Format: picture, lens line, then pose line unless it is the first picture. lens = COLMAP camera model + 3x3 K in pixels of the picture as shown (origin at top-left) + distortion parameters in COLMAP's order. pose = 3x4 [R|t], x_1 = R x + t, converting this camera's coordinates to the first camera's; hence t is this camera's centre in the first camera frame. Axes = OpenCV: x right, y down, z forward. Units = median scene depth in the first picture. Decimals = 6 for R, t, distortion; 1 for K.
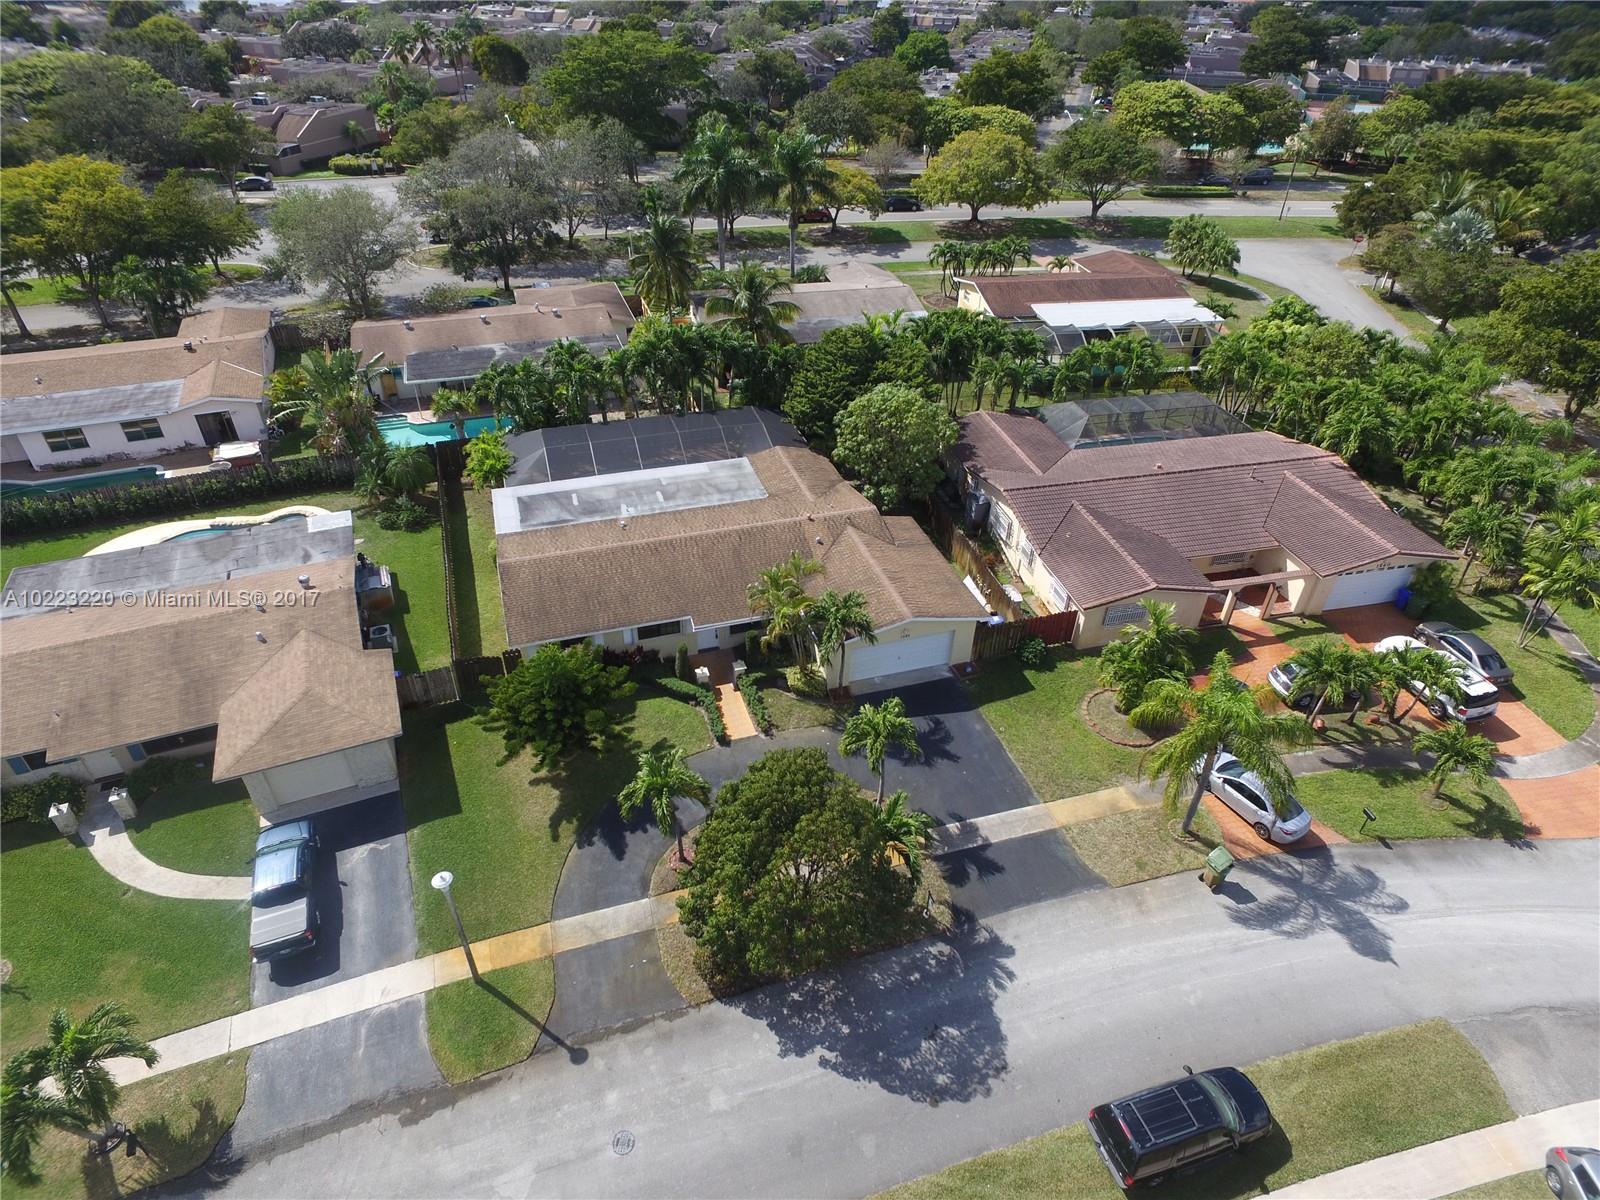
lens RADIAL K [[932.1, 0, 800.0], [0, 932.1, 600.0], [0, 0, 1]] dist [-0.016487, 0.021935]
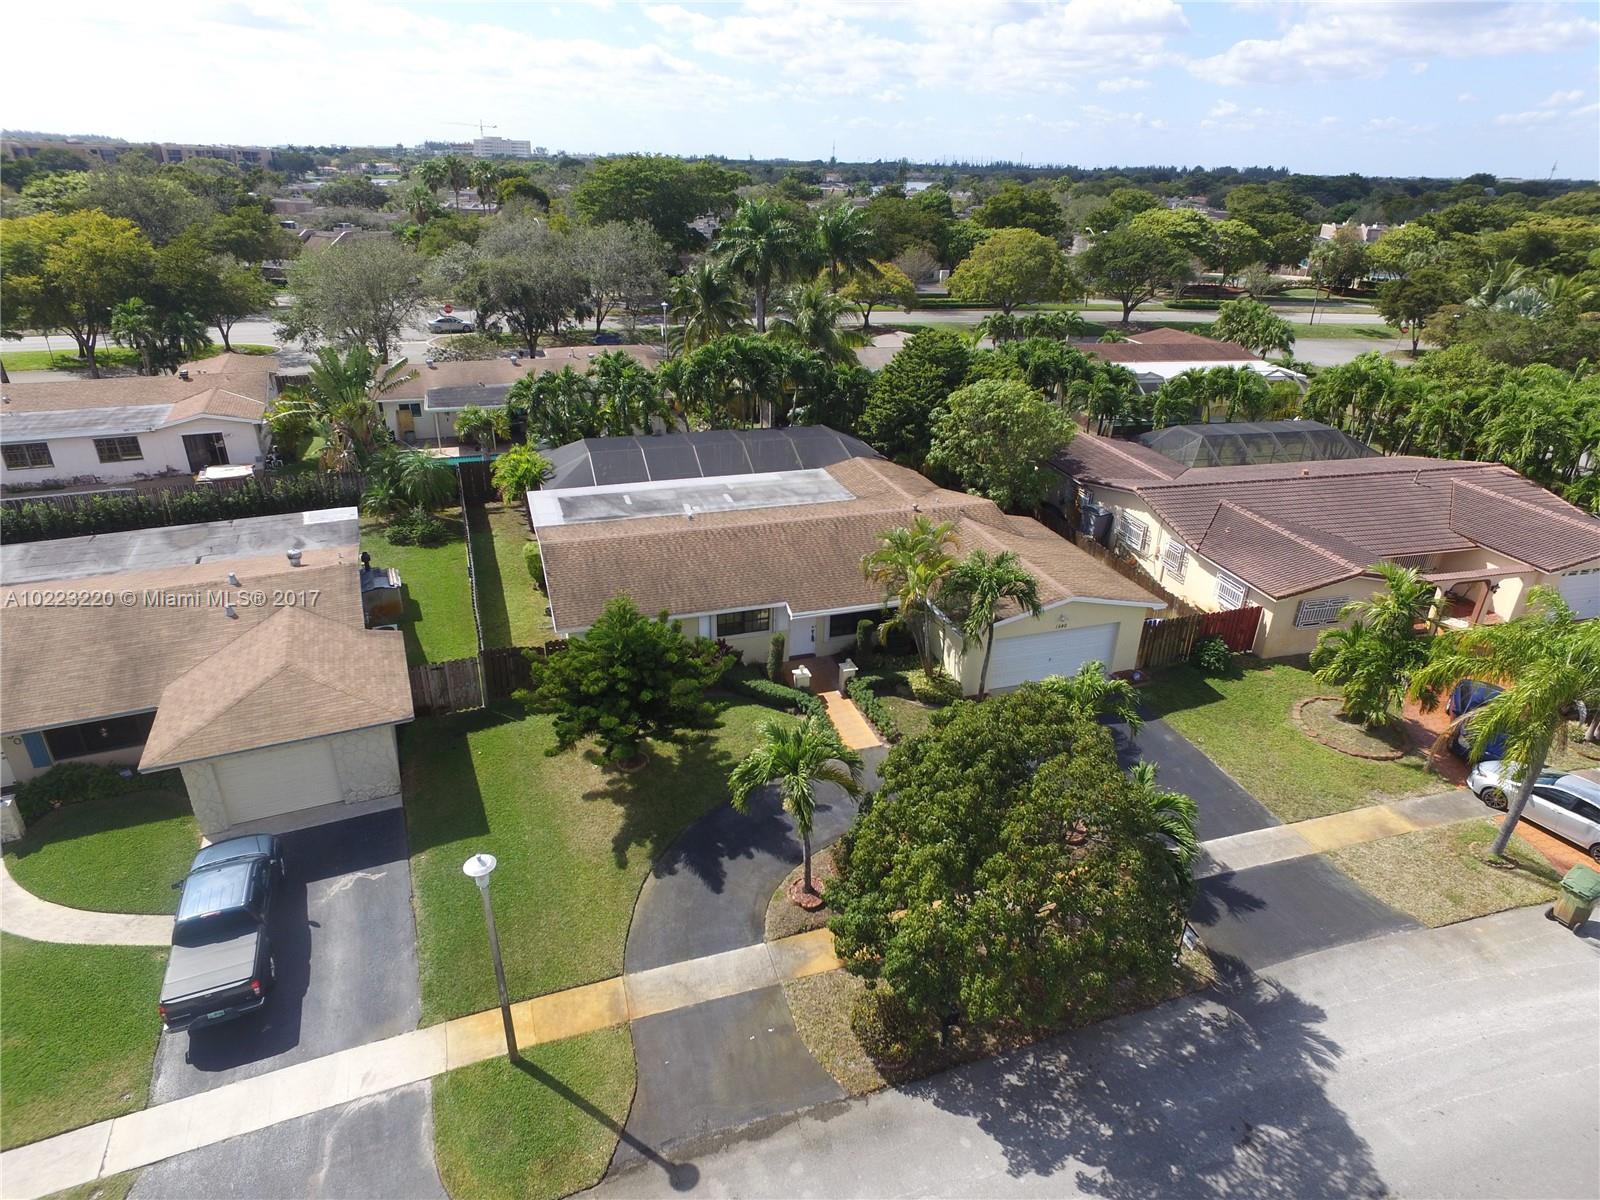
lens RADIAL K [[932.1, 0, 800.0], [0, 932.1, 600.0], [0, 0, 1]] dist [-0.016487, 0.021935]
pose [[0.999911, -0.002474, 0.013080, -0.131207], [0.004823, 0.983150, -0.182737, 0.179364], [-0.012408, 0.182784, 0.983075, 0.258002]]
